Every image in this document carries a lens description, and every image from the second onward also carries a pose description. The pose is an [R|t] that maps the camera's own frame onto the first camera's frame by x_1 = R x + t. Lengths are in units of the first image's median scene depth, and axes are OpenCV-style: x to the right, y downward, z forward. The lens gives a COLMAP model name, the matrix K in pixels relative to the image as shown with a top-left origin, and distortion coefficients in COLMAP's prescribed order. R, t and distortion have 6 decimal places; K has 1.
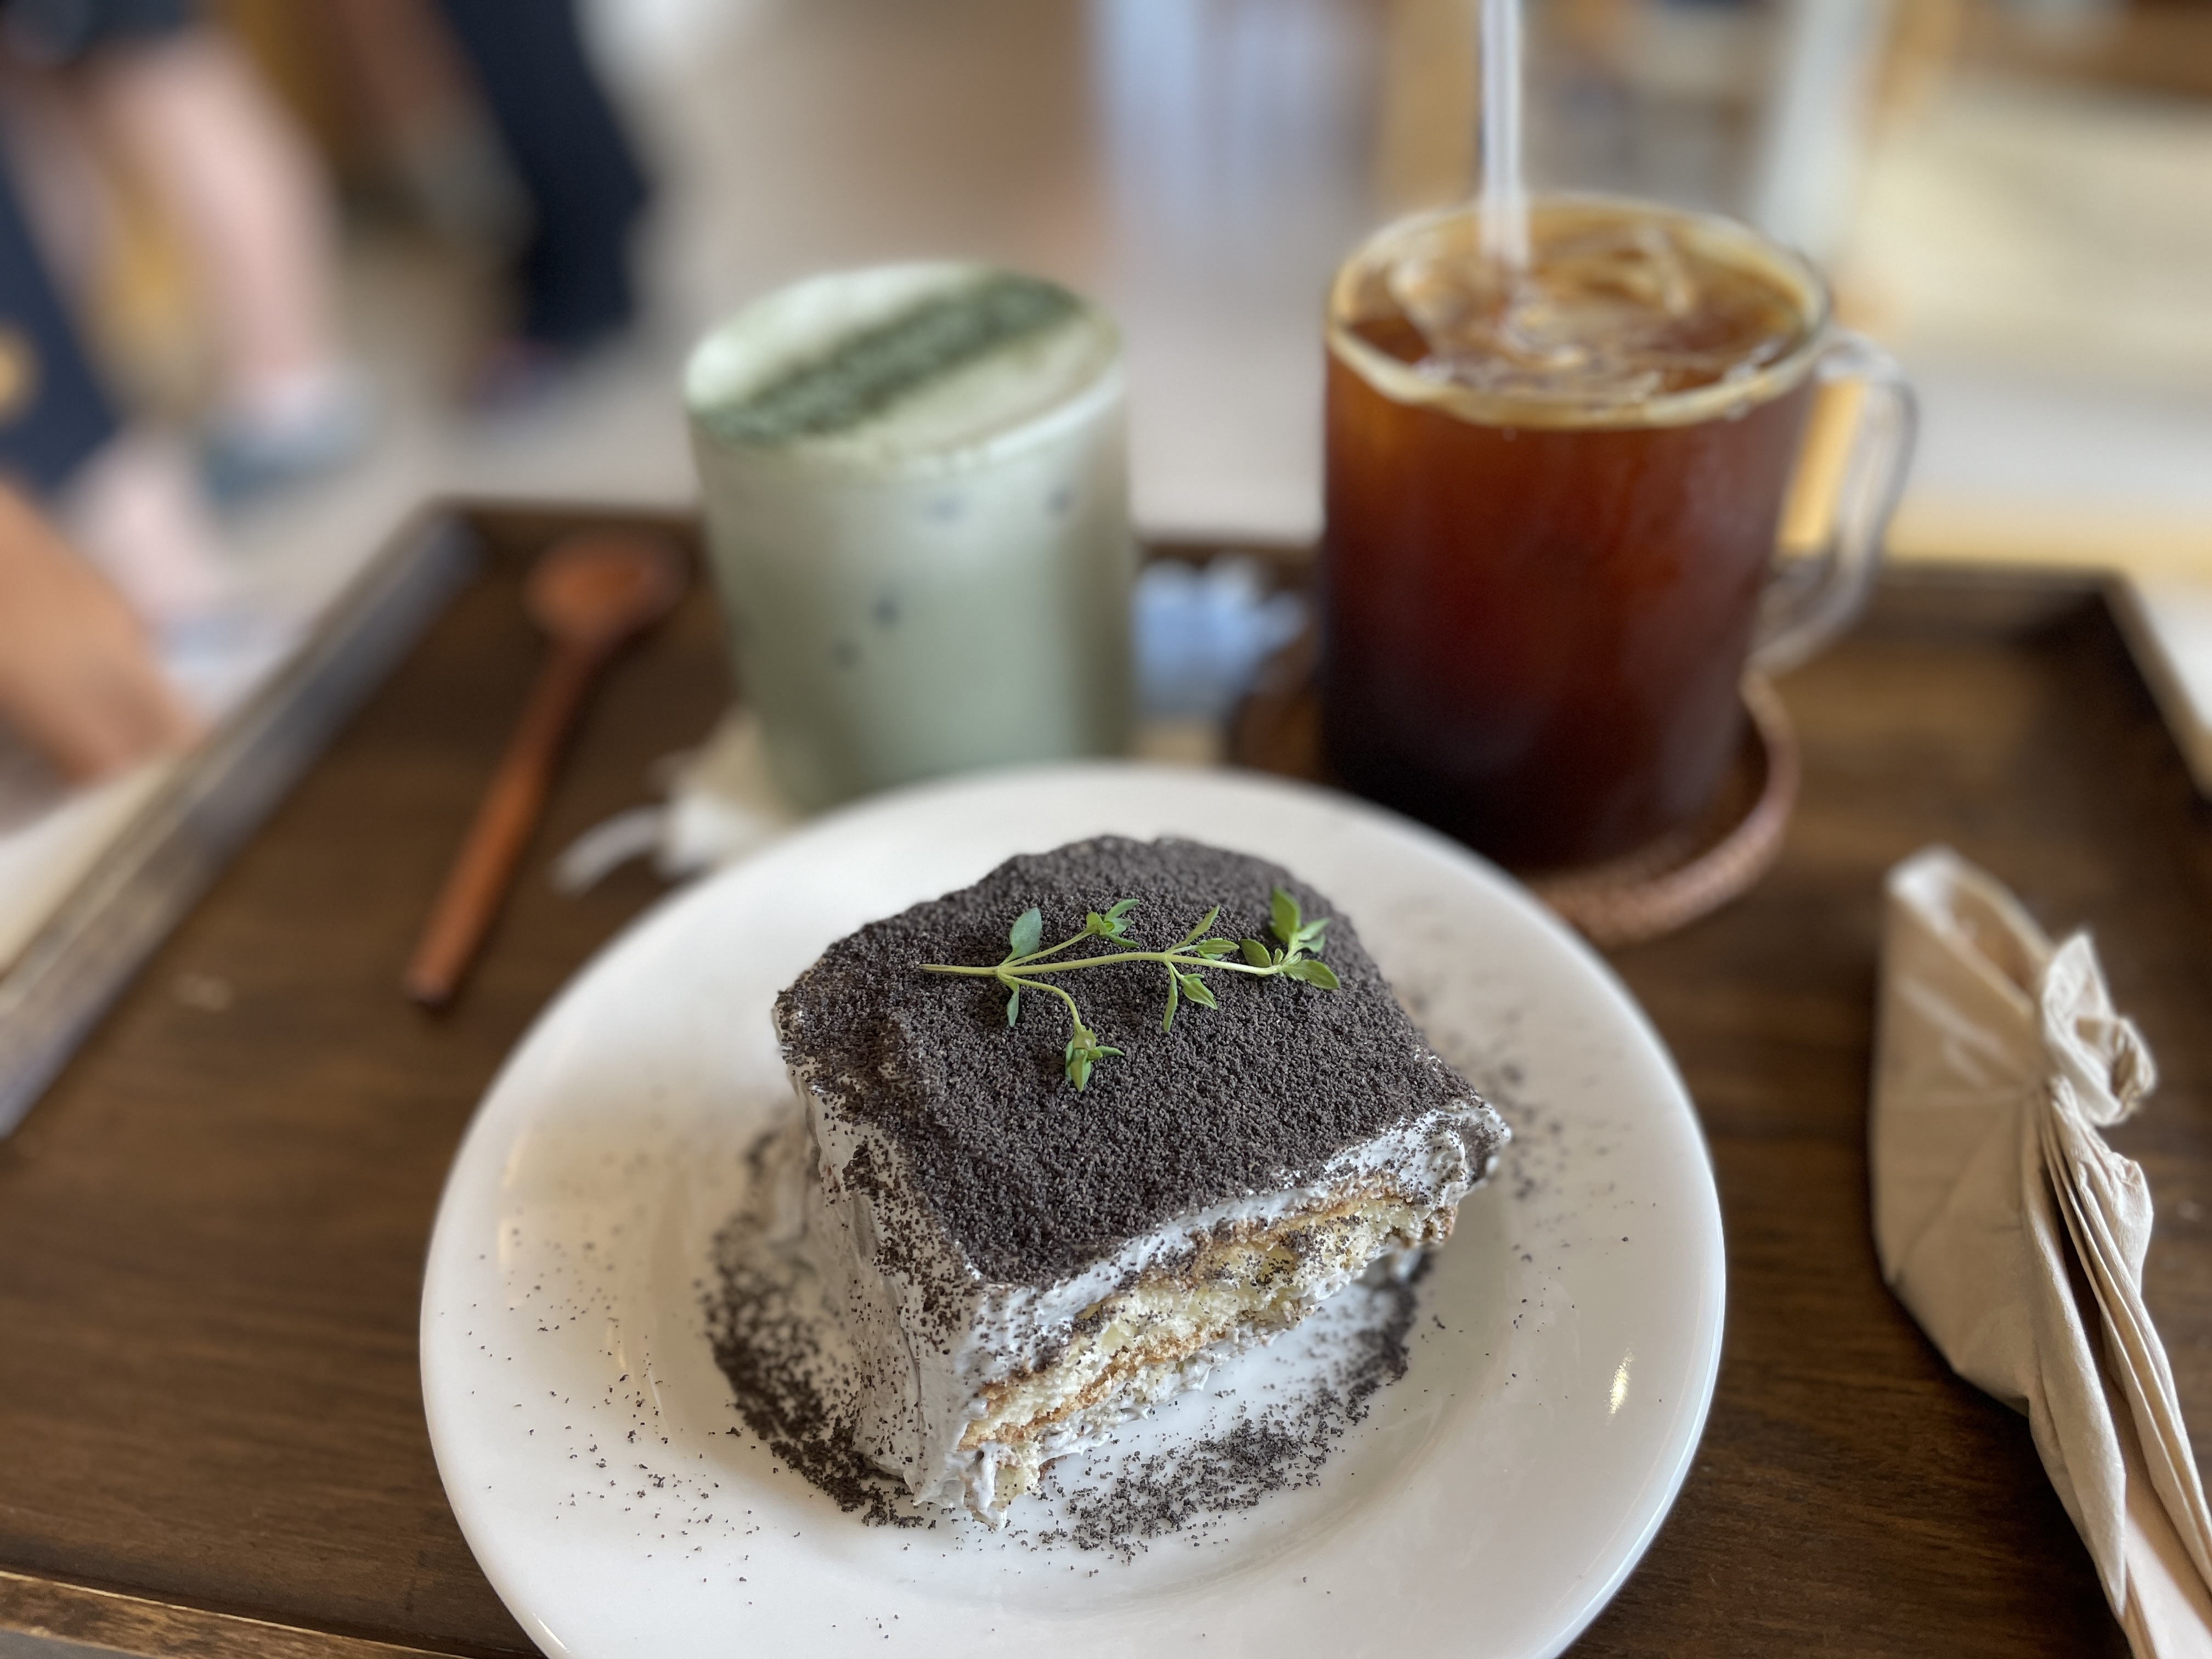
lens RADIAL K [[1716.6, 0, 1101.9], [0, 1716.6, 836.5], [0, 0, 1]] dist [0.055125, -0.023176]
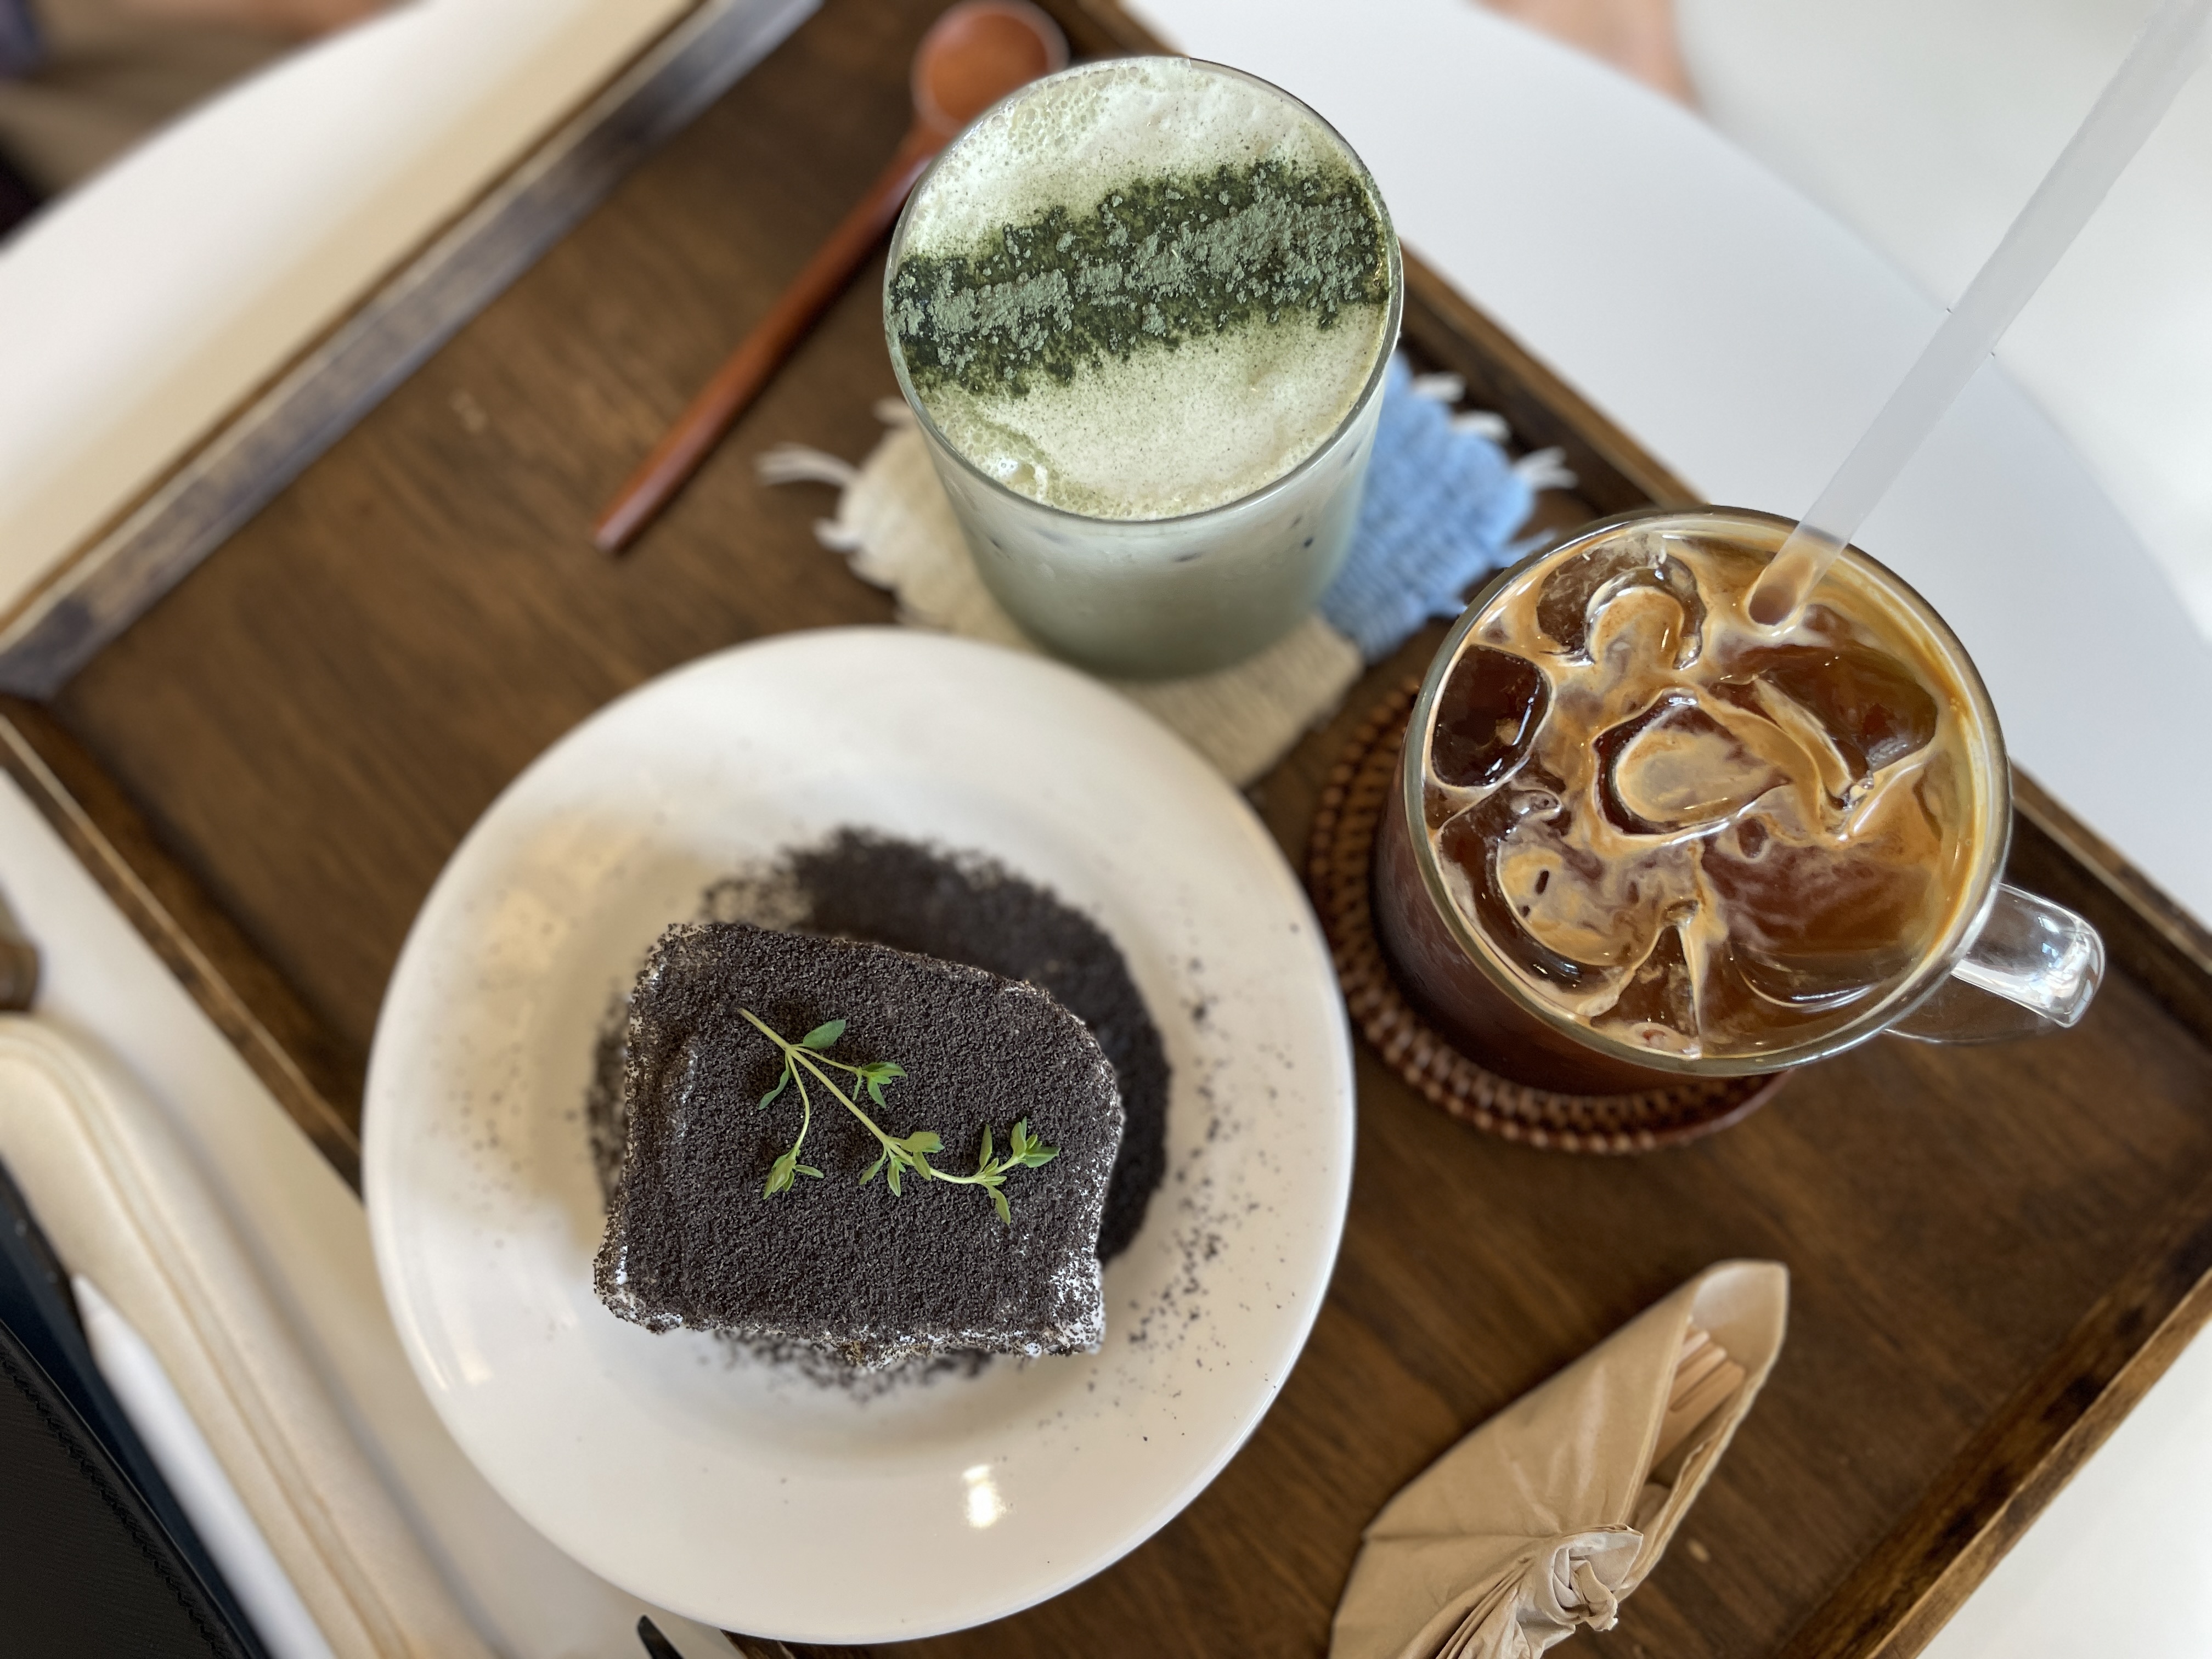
lens RADIAL K [[1716.6, 0, 1113.7], [0, 1716.6, 837.8], [0, 0, 1]] dist [0.055125, -0.023176]
pose [[0.813199, 0.571449, -0.110245, 0.175842], [-0.365813, 0.649220, 0.666853, -0.918187], [0.452646, -0.501955, 0.736989, 0.280609]]
